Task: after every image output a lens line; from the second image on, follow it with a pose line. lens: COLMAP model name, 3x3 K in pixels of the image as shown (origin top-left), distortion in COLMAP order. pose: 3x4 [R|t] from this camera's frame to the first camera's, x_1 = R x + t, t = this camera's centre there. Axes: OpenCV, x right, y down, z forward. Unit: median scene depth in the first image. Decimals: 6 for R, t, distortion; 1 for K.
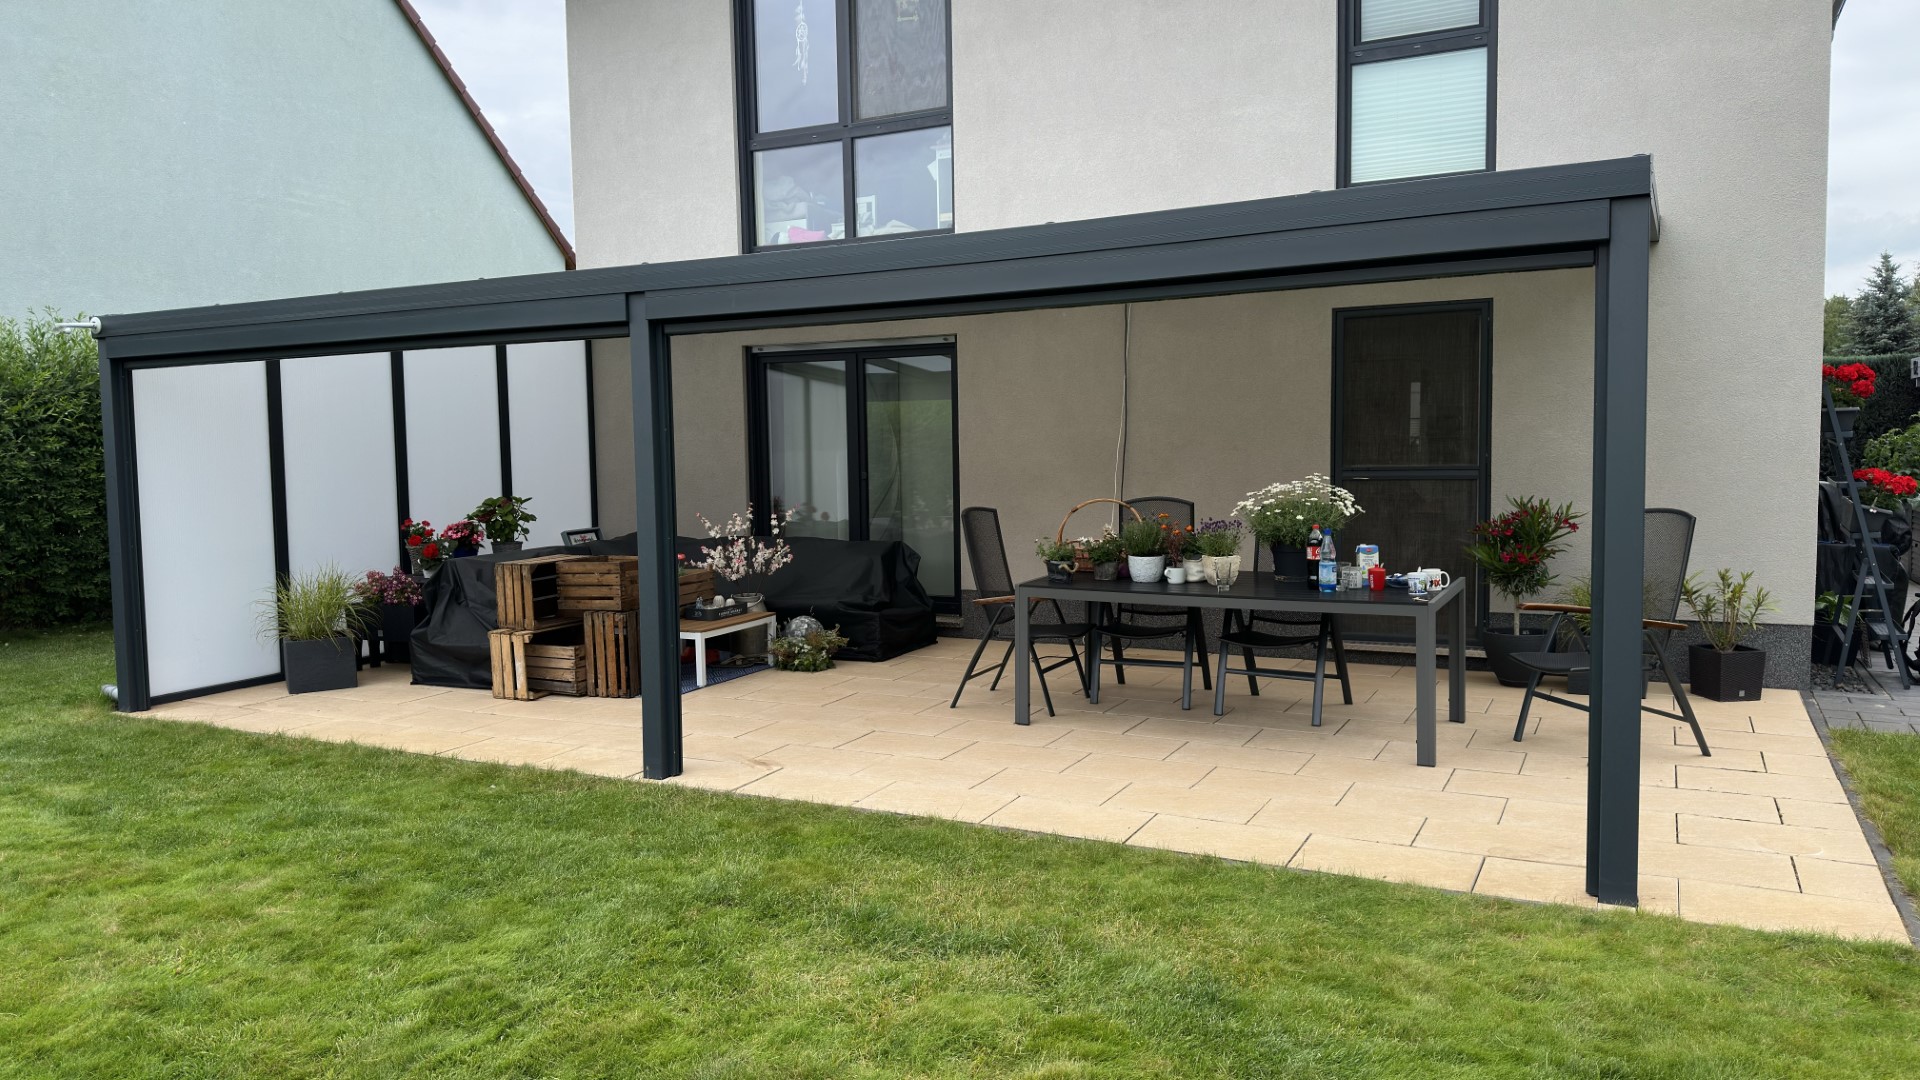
lens RADIAL K [[1338.7, 0, 960.0], [0, 1338.7, 540.0], [0, 0, 1]] dist [0.067704, -0.075400]
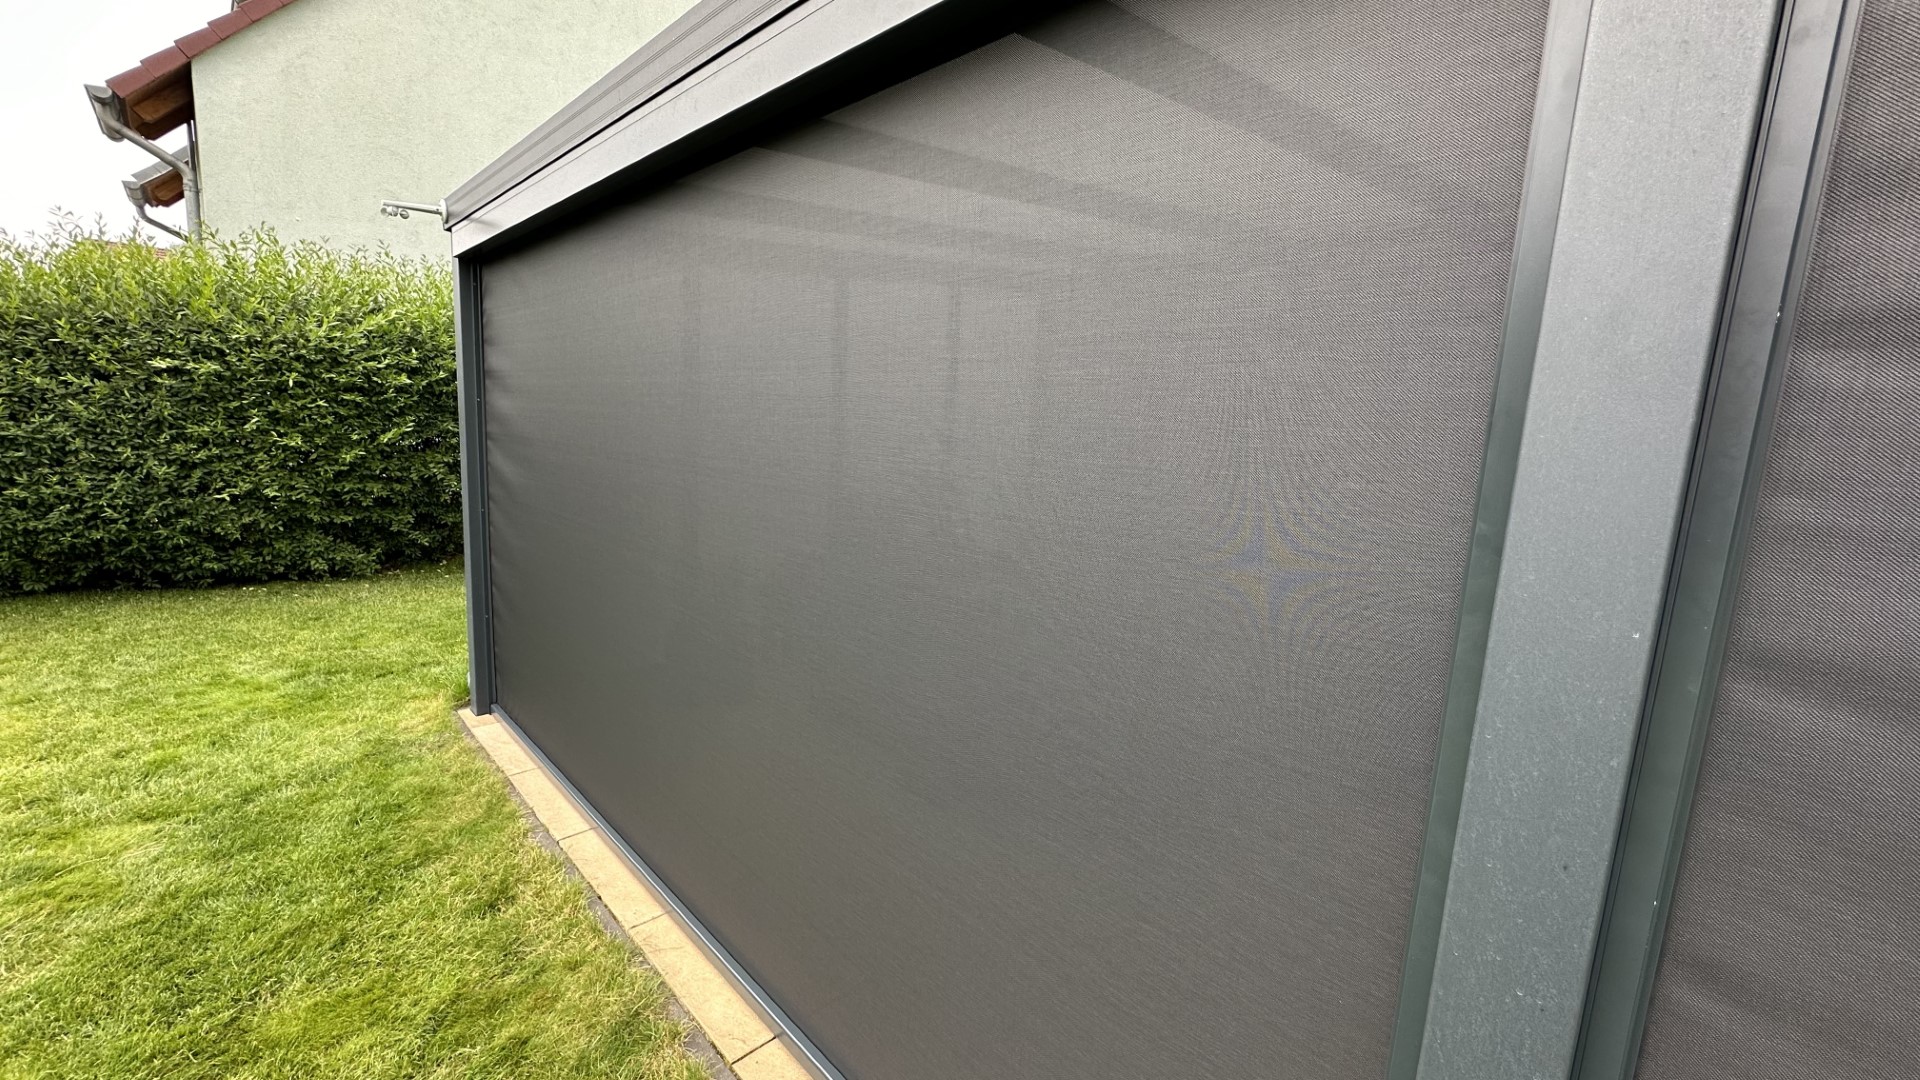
lens RADIAL K [[764.7, 0, 957.5], [0, 764.7, 542.0], [0, 0, 1]] dist [-0.000766, 0.000036]
pose [[0.946252, 0.113502, -0.302861, -0.278039], [-0.089962, 0.991813, 0.090625, -0.052041], [0.310668, -0.058508, 0.948716, 0.851737]]
